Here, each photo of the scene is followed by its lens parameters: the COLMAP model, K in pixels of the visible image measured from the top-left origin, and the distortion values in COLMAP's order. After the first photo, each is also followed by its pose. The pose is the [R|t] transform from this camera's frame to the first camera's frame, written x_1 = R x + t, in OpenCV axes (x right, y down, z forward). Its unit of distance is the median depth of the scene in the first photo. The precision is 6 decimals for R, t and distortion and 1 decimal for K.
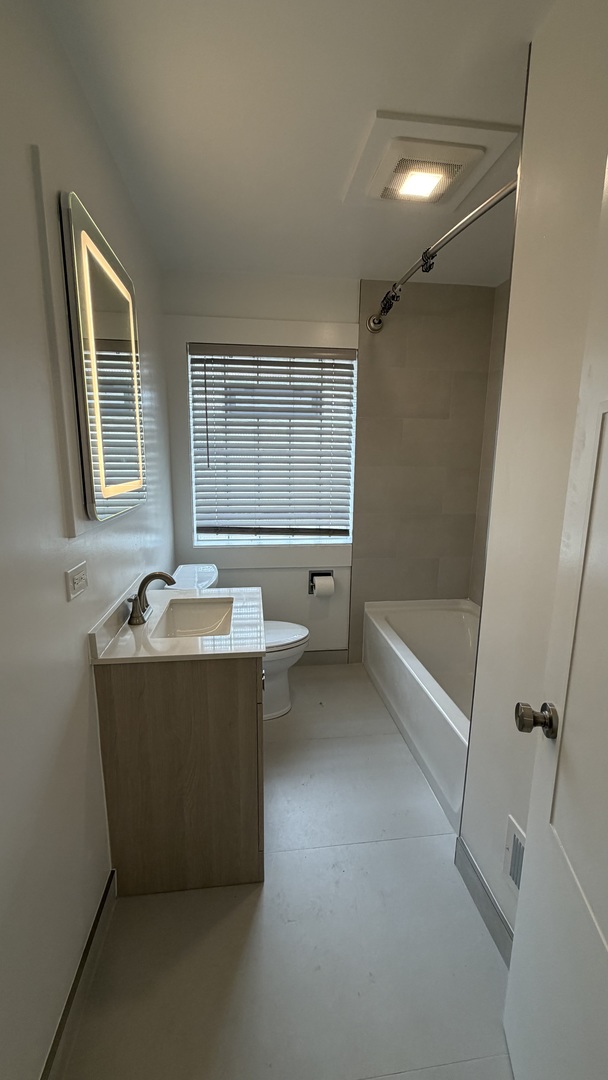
lens RADIAL K [[429.6, 0, 300.1], [0, 429.6, 537.3], [0, 0, 1]] dist [-0.001364, 0.000280]
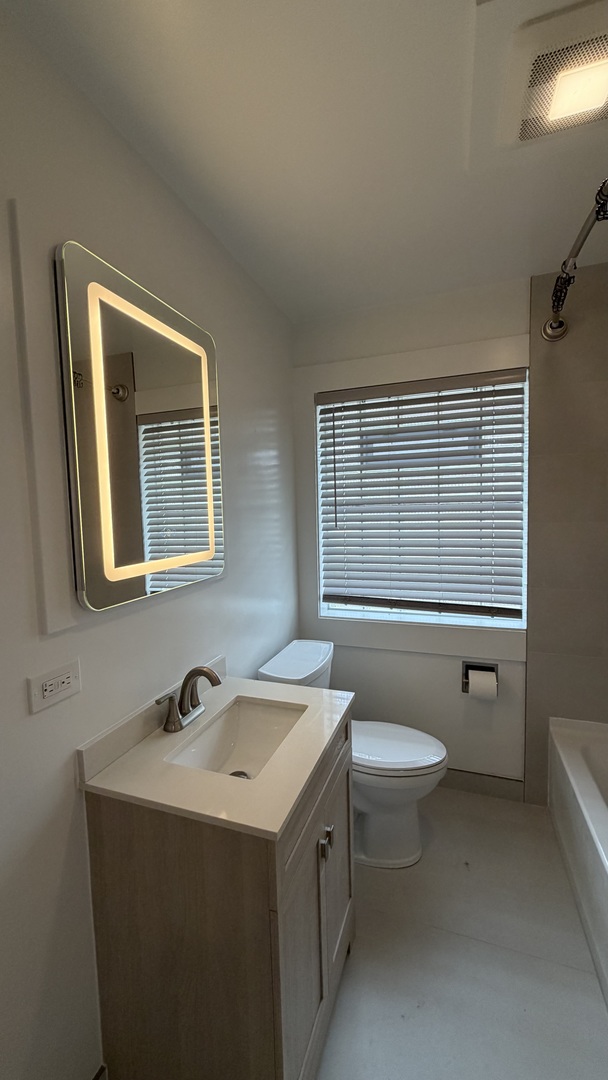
lens RADIAL K [[429.6, 0, 300.1], [0, 429.6, 537.3], [0, 0, 1]] dist [-0.001364, 0.000280]
pose [[0.891162, -0.001139, -0.453684, 0.115309], [-0.048243, 0.994089, -0.097258, -0.053311], [0.451113, 0.108560, 0.885839, 0.193771]]
